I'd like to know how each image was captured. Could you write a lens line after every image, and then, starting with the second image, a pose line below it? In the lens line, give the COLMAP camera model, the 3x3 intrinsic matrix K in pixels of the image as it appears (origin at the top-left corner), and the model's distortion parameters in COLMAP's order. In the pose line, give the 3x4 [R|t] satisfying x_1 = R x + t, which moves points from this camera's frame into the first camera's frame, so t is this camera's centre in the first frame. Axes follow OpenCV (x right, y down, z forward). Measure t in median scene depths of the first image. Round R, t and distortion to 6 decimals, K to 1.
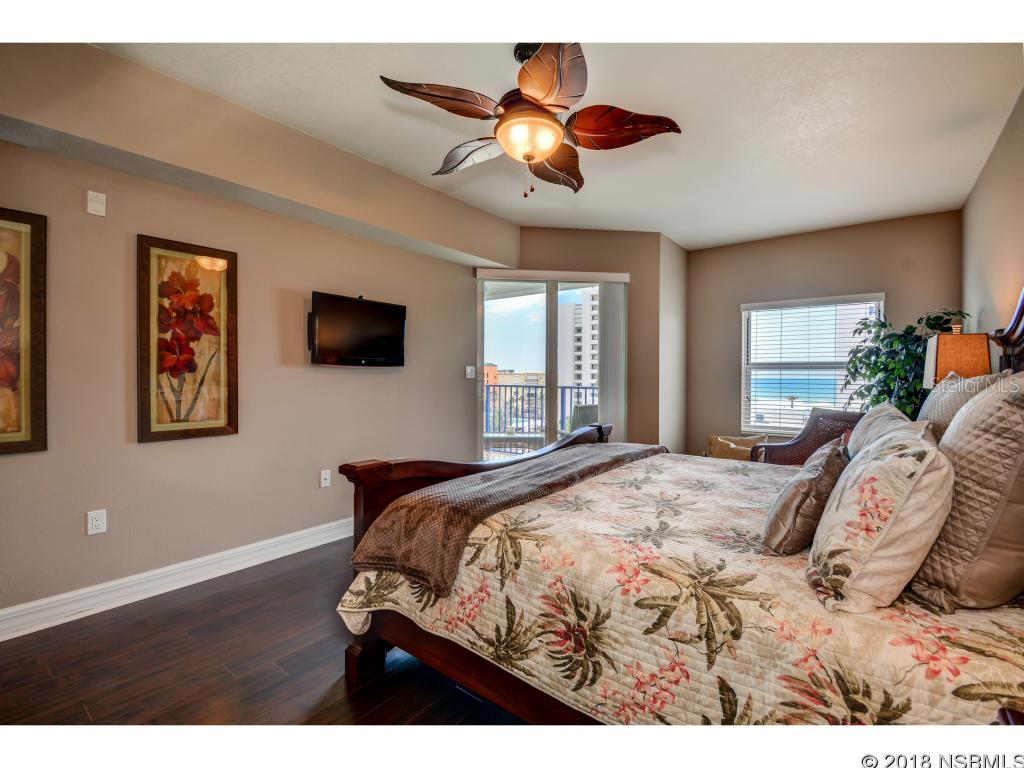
lens RADIAL K [[457.8, 0, 516.2], [0, 457.8, 379.1], [0, 0, 1]] dist [-0.002225, -0.004240]
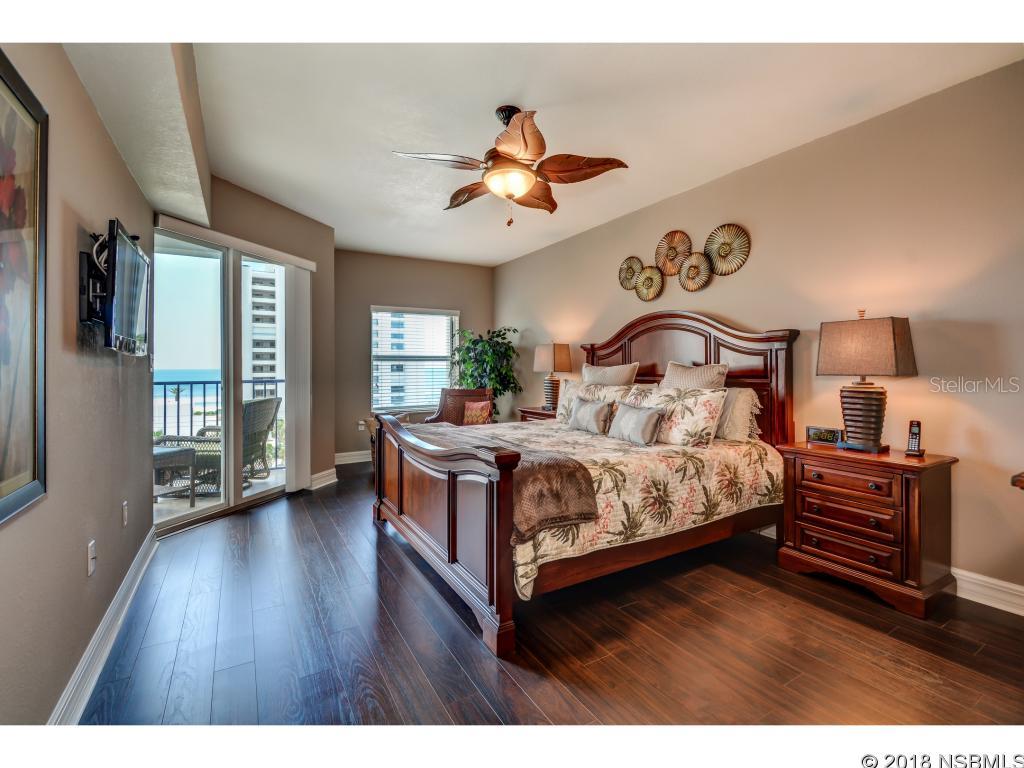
lens RADIAL K [[457.8, 0, 514.1], [0, 457.8, 376.0], [0, 0, 1]] dist [-0.002225, -0.004240]
pose [[0.372314, -0.022981, 0.927822, -1.685740], [0.009626, 0.999735, 0.020899, -0.006719], [-0.928057, 0.001150, 0.372436, 0.765001]]
